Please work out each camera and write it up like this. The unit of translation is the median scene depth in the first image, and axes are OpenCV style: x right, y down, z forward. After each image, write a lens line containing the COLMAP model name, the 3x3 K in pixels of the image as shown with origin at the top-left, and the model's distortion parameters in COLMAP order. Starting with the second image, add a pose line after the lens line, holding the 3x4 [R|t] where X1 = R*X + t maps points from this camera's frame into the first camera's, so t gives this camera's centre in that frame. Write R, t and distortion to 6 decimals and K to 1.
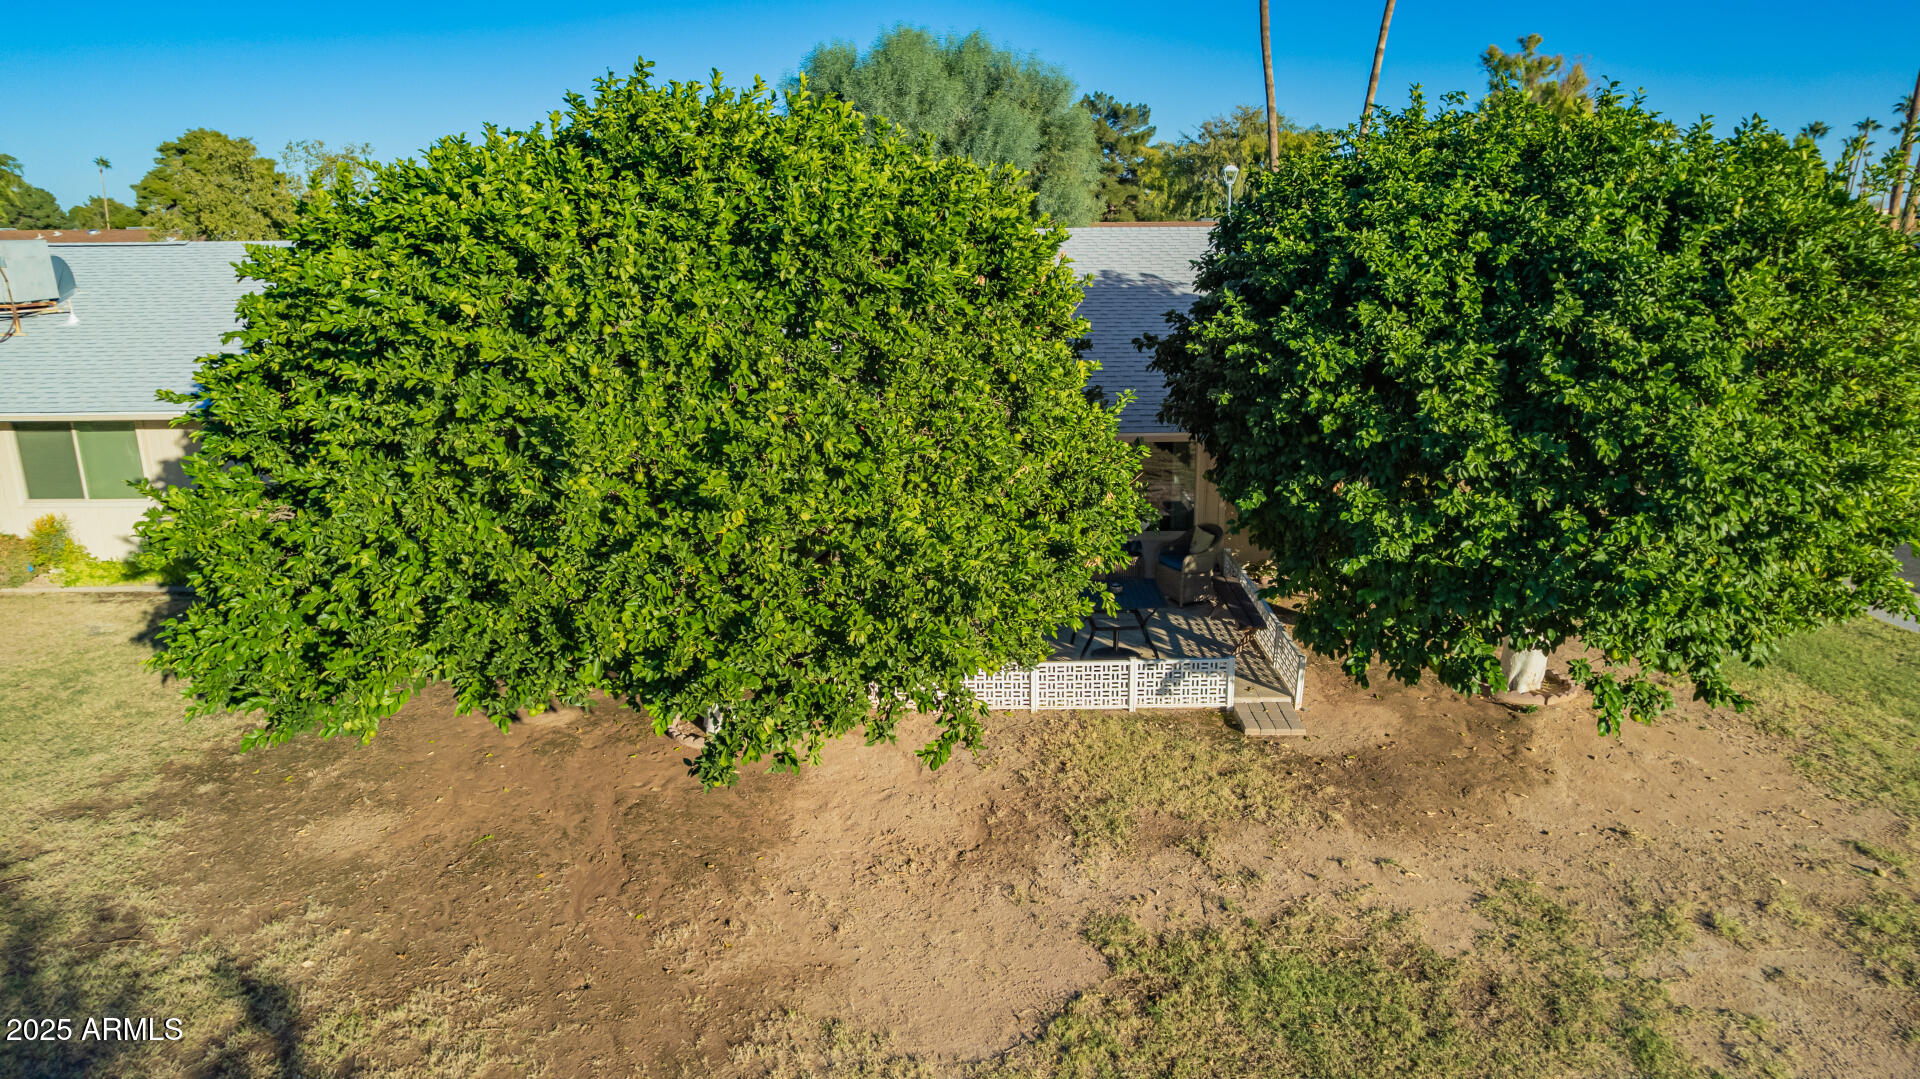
lens RADIAL K [[1226.4, 0, 967.0], [0, 1226.4, 542.9], [0, 0, 1]] dist [-0.072133, 0.061497]
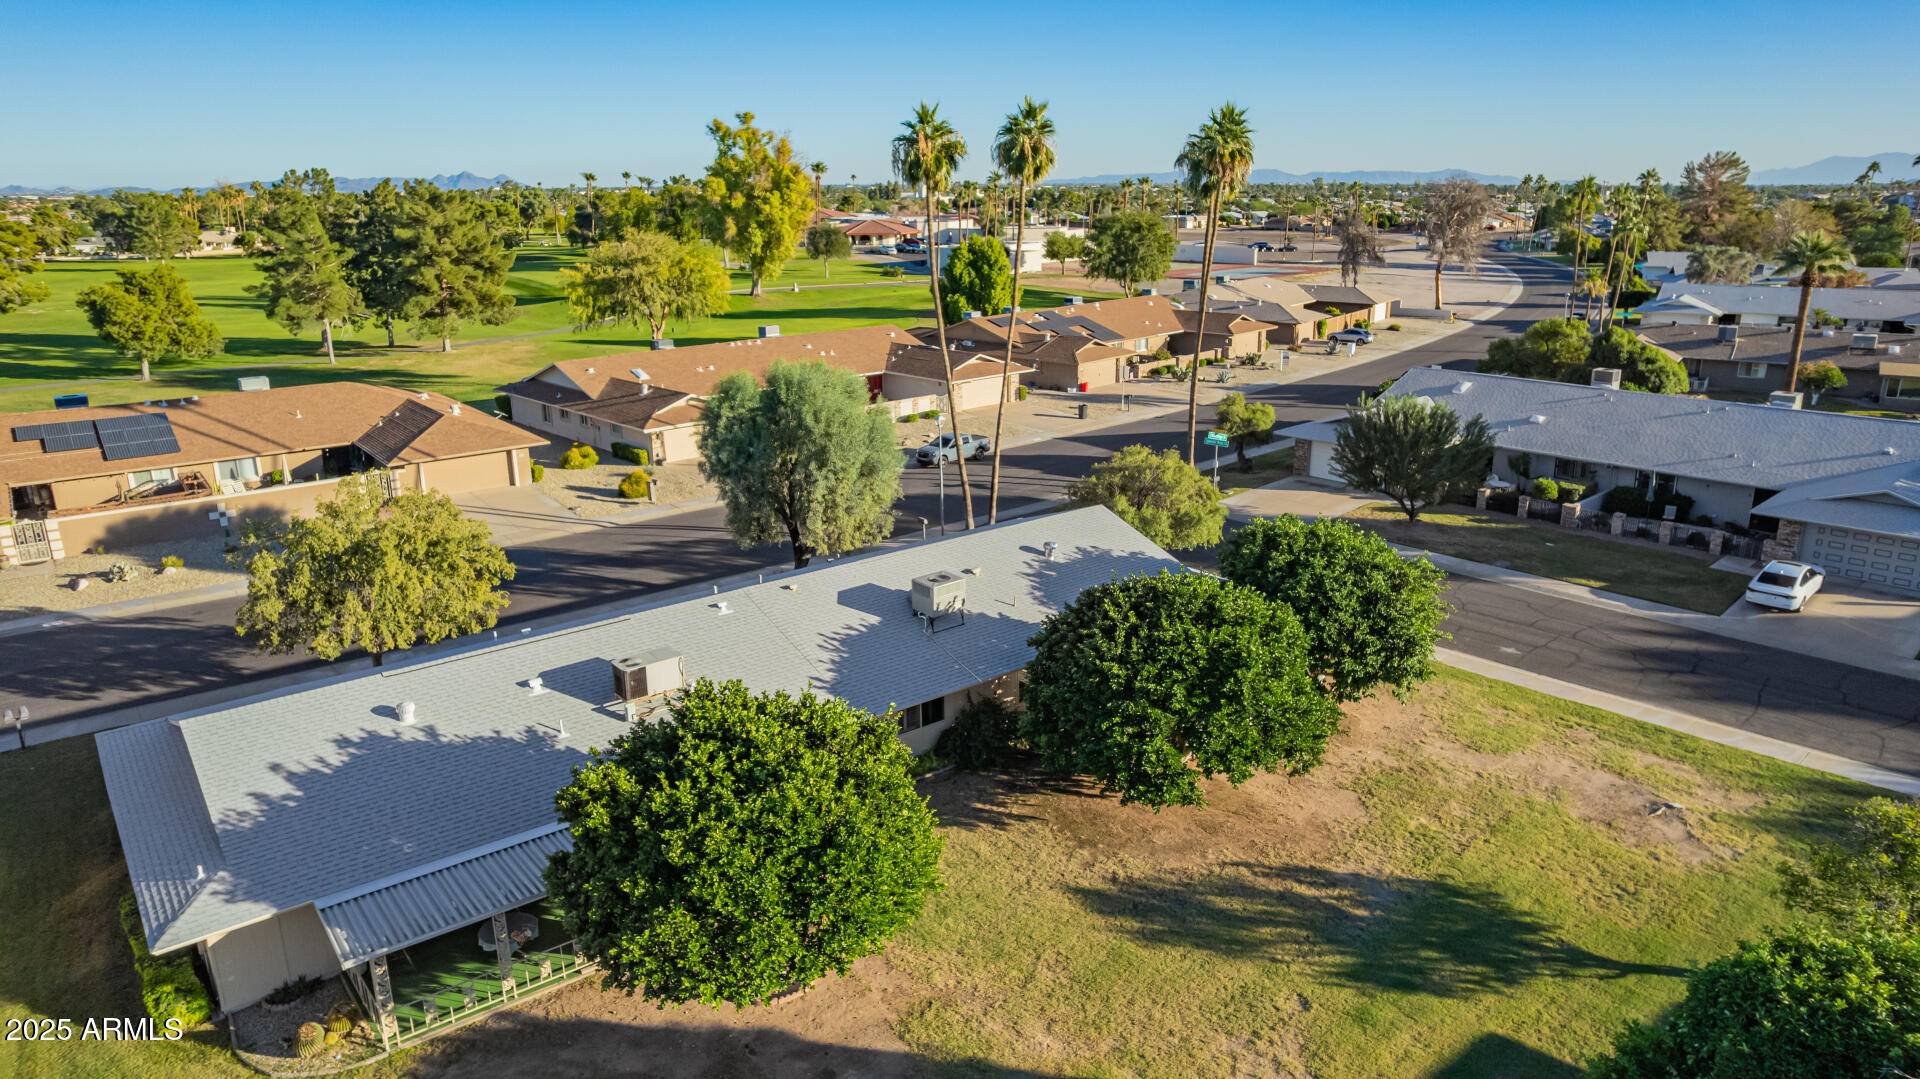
lens RADIAL K [[1226.4, 0, 967.0], [0, 1226.4, 542.9], [0, 0, 1]] dist [-0.072133, 0.061497]
pose [[0.768902, -0.178784, 0.613861, -2.497622], [0.162249, 0.983241, 0.083136, -0.794082], [-0.618437, 0.035675, 0.785024, -1.116437]]
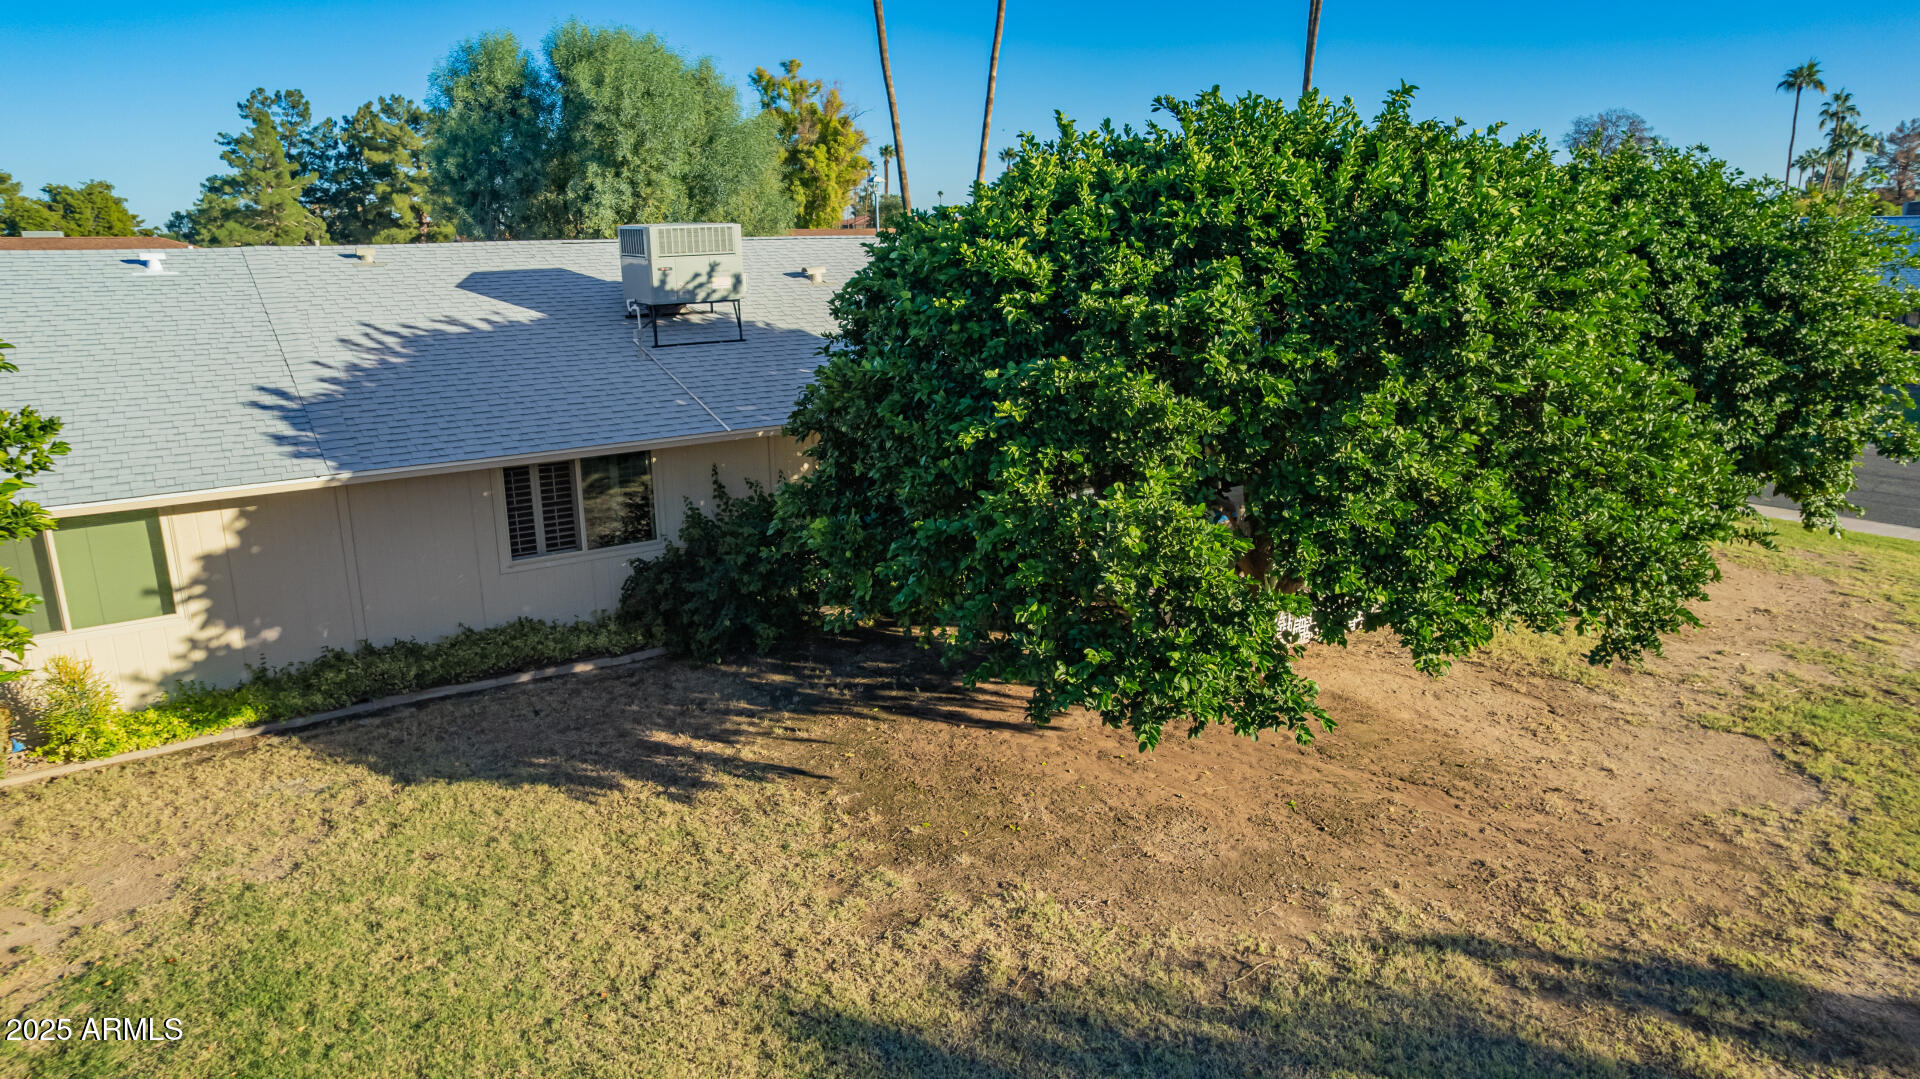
lens RADIAL K [[1226.4, 0, 967.0], [0, 1226.4, 542.9], [0, 0, 1]] dist [-0.072133, 0.061497]
pose [[0.817100, -0.143255, 0.558413, -1.063357], [0.148275, 0.988270, 0.036567, -0.053392], [-0.557101, 0.052920, 0.828757, 0.246576]]
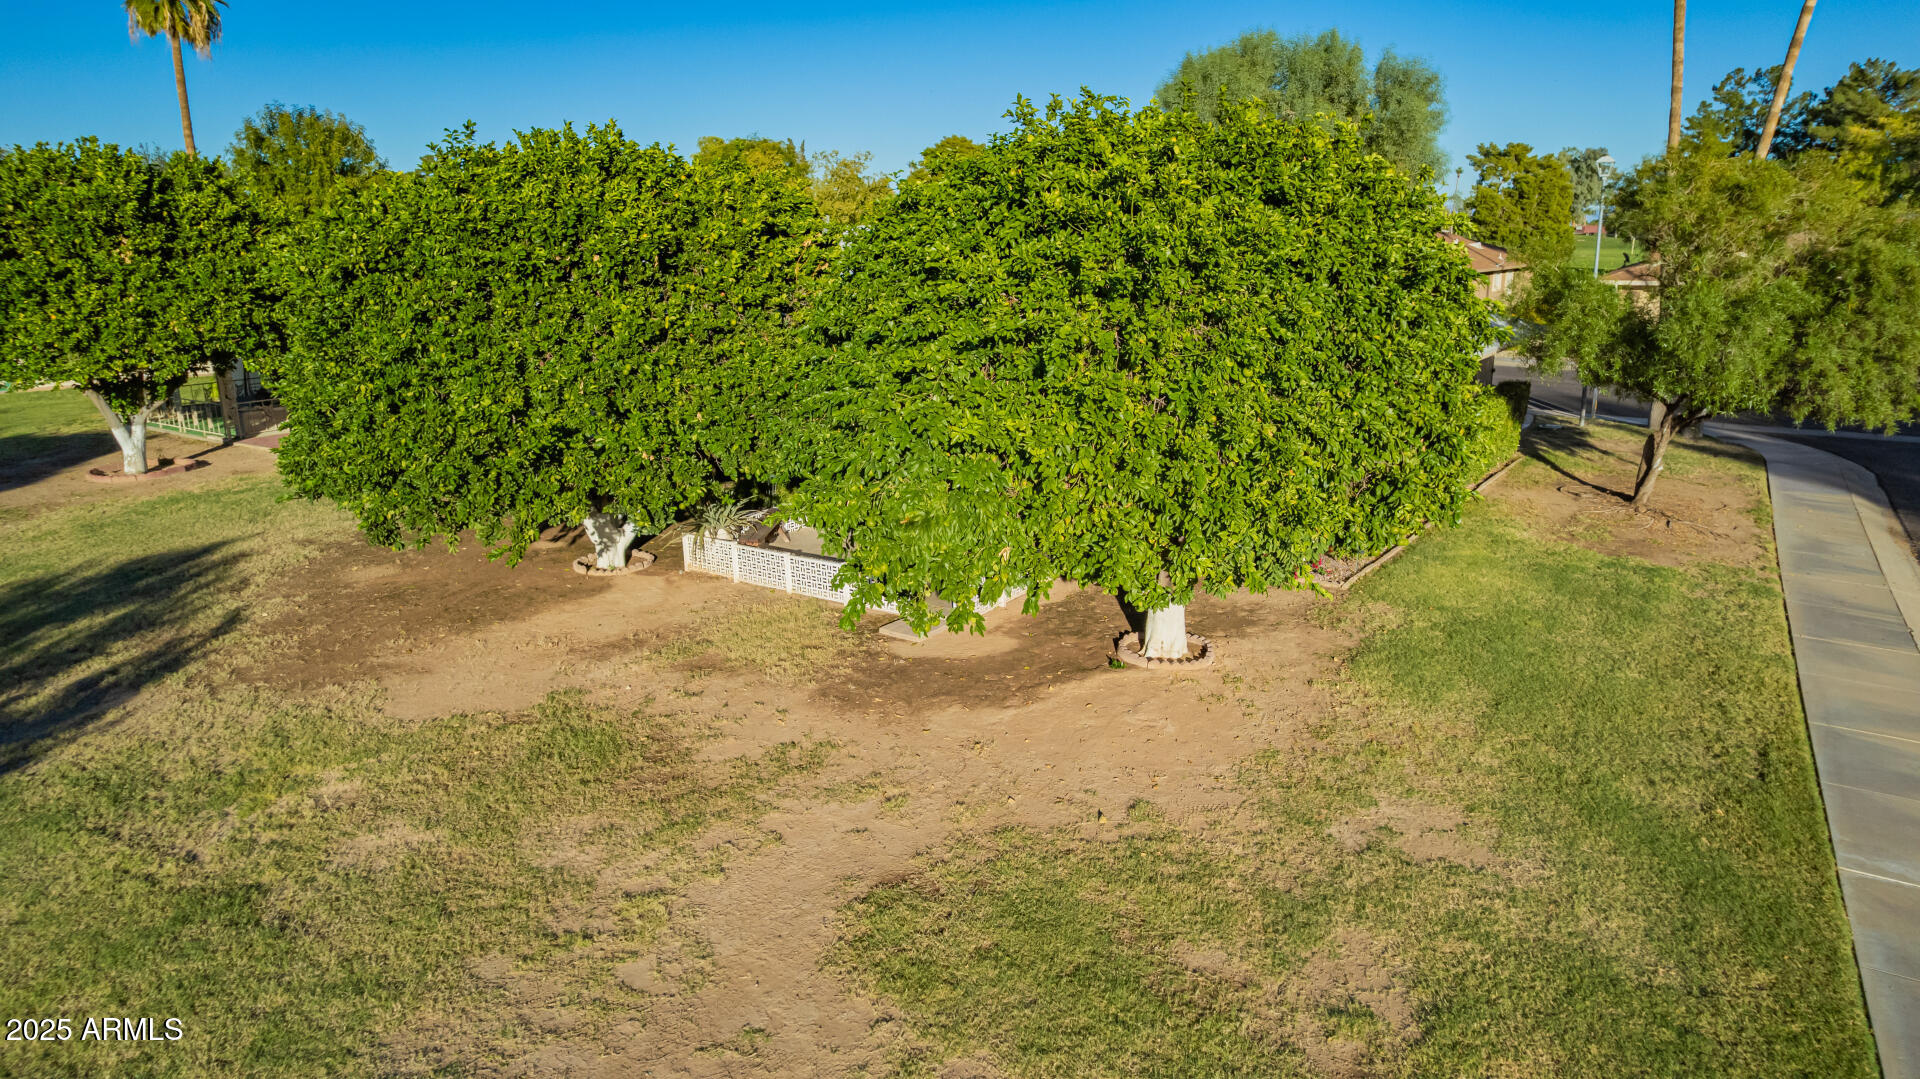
lens RADIAL K [[1226.1, 0, 967.5], [0, 1226.1, 538.6], [0, 0, 1]] dist [-0.072118, 0.071274]
pose [[0.827389, 0.143416, -0.543010, 1.026404], [-0.142599, 0.988808, 0.043877, -0.002735], [0.543225, 0.041130, 0.838579, 0.009882]]
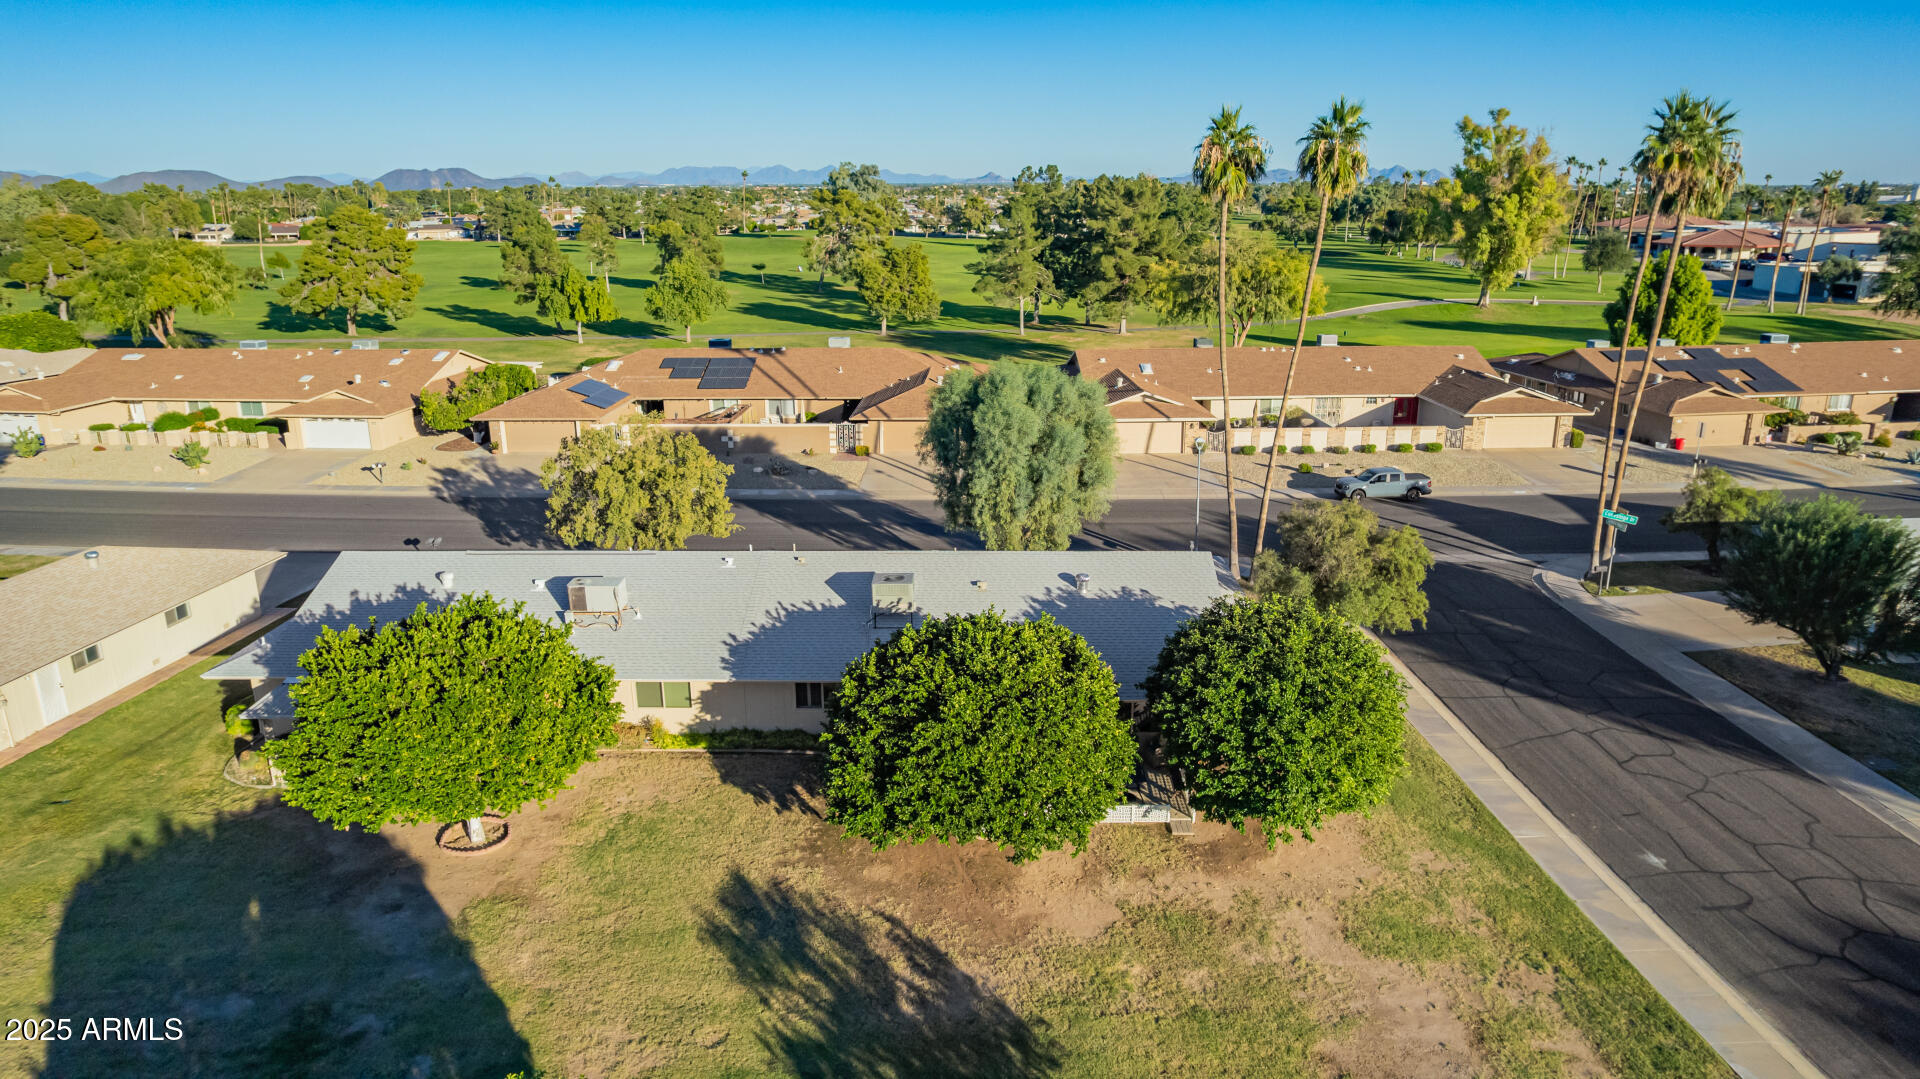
lens RADIAL K [[1226.4, 0, 967.0], [0, 1226.4, 542.9], [0, 0, 1]] dist [-0.072133, 0.061497]
pose [[0.999941, 0.005946, -0.009100, -0.237764], [-0.005655, 0.999481, 0.031716, -0.639296], [0.009284, -0.031663, 0.999455, -1.905450]]
